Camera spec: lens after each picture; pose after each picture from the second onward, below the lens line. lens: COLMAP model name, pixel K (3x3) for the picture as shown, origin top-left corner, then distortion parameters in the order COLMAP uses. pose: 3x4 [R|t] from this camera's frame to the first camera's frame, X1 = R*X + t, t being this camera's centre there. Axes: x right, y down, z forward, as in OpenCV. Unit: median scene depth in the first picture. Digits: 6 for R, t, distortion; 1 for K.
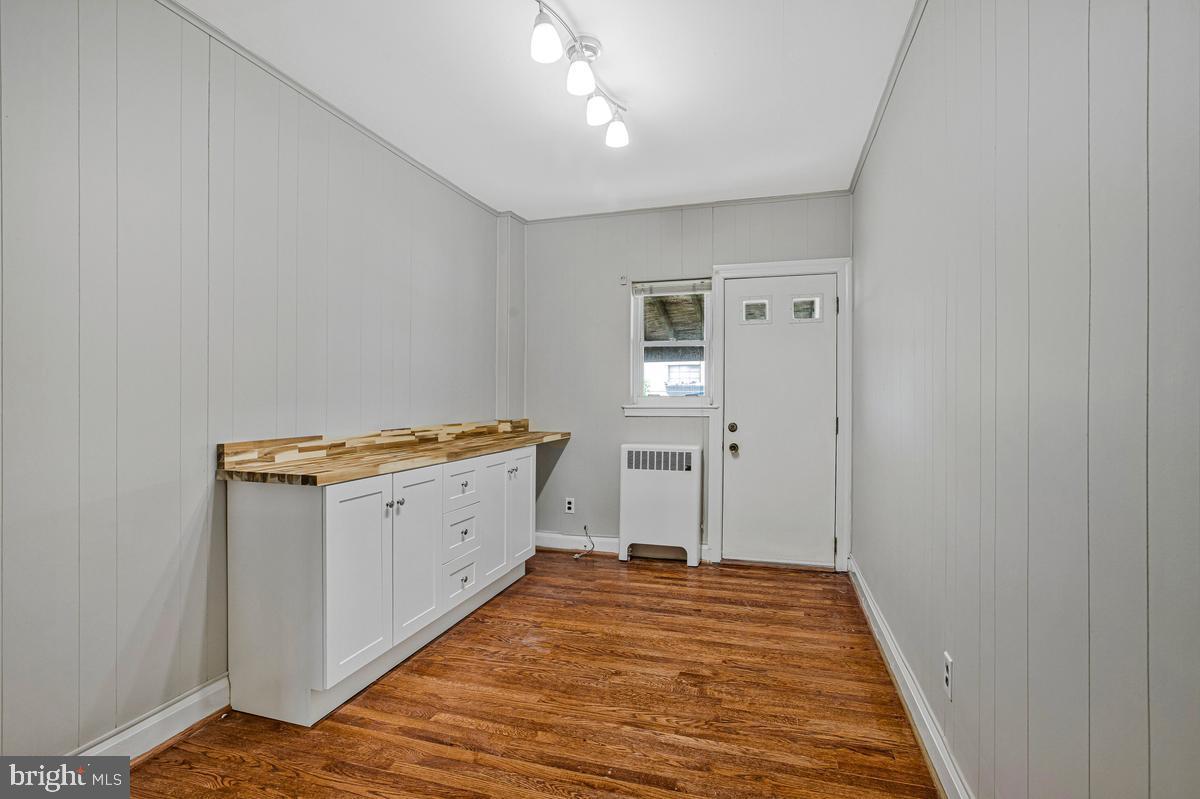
lens RADIAL K [[563.7, 0, 607.4], [0, 563.7, 399.0], [0, 0, 1]] dist [-0.045116, 0.014772]
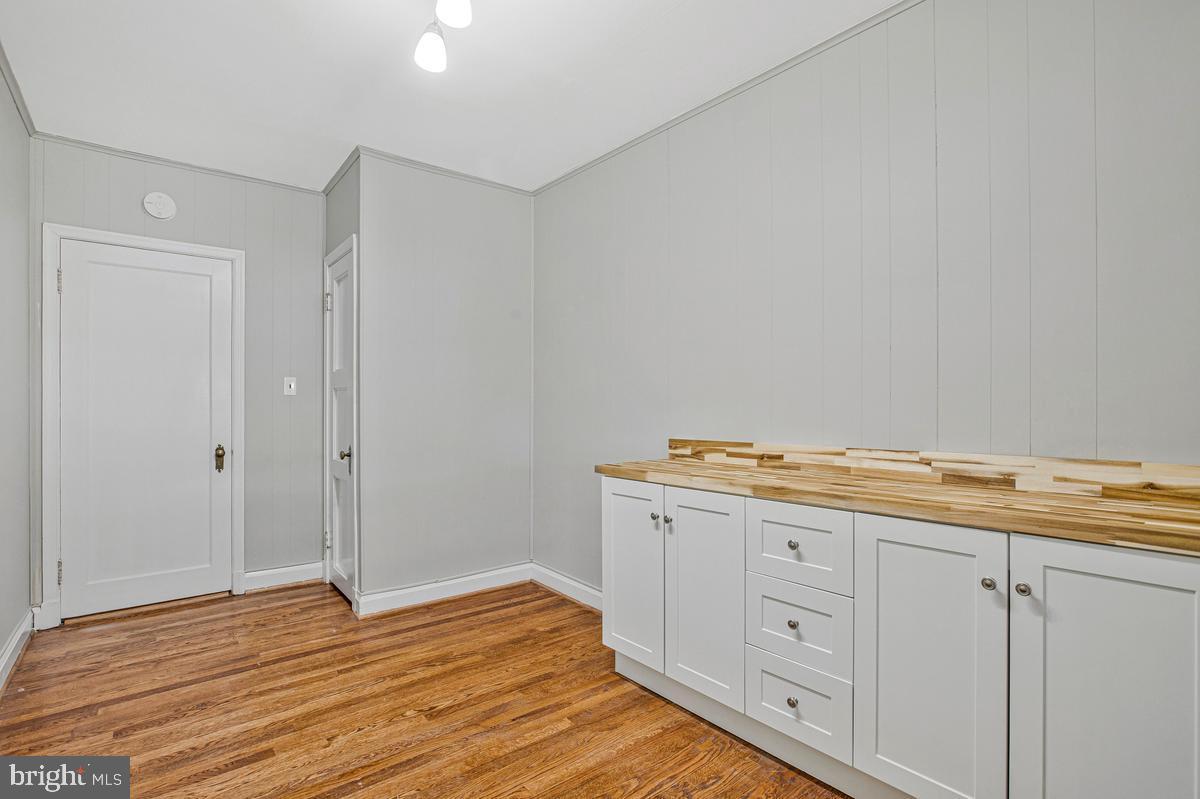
lens RADIAL K [[563.7, 0, 609.7], [0, 563.7, 401.1], [0, 0, 1]] dist [-0.045116, 0.014772]
pose [[-0.553539, -0.006338, -0.832799, 0.269493], [0.002613, 0.999953, -0.009347, 0.002770], [0.832819, -0.007349, -0.553496, 0.896264]]
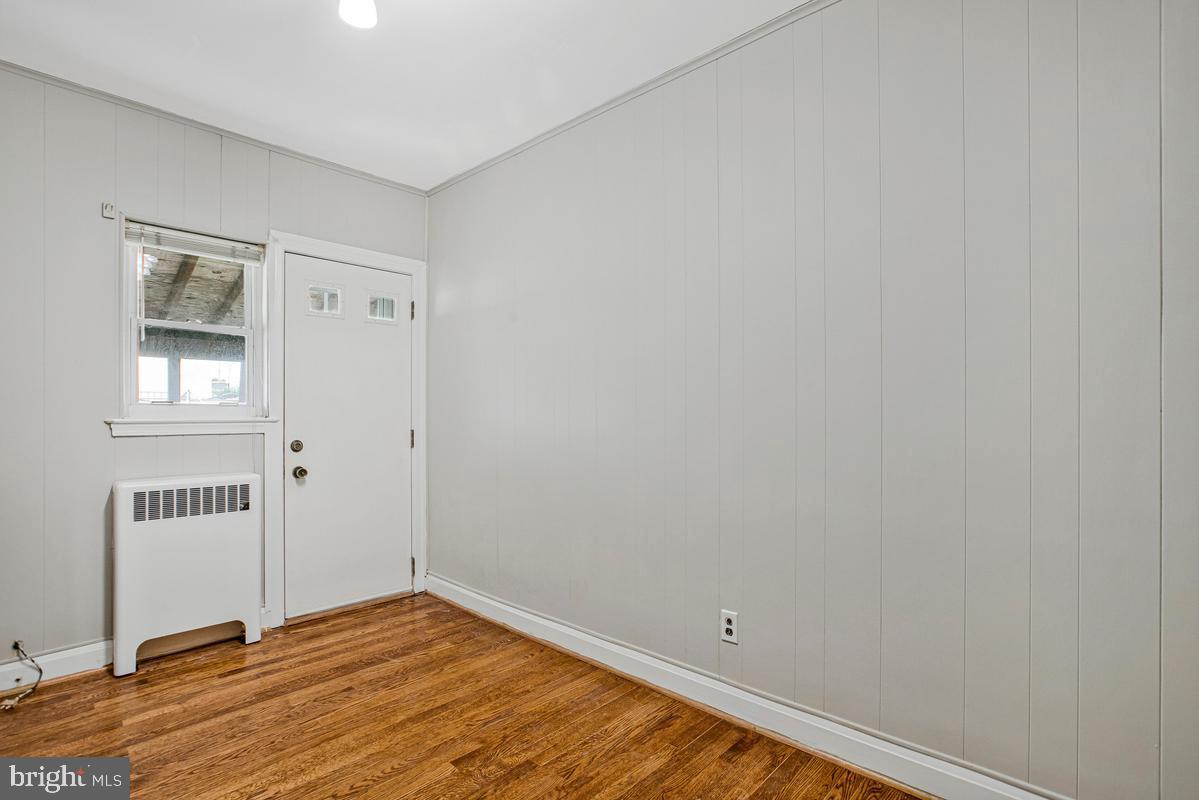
lens RADIAL K [[563.2, 0, 604.5], [0, 563.2, 415.0], [0, 0, 1]] dist [-0.045116, 0.014772]
pose [[0.446001, -0.001754, 0.895031, -0.298314], [-0.003196, 0.999989, 0.003552, 0.004148], [-0.895027, -0.004445, 0.445991, 0.306661]]
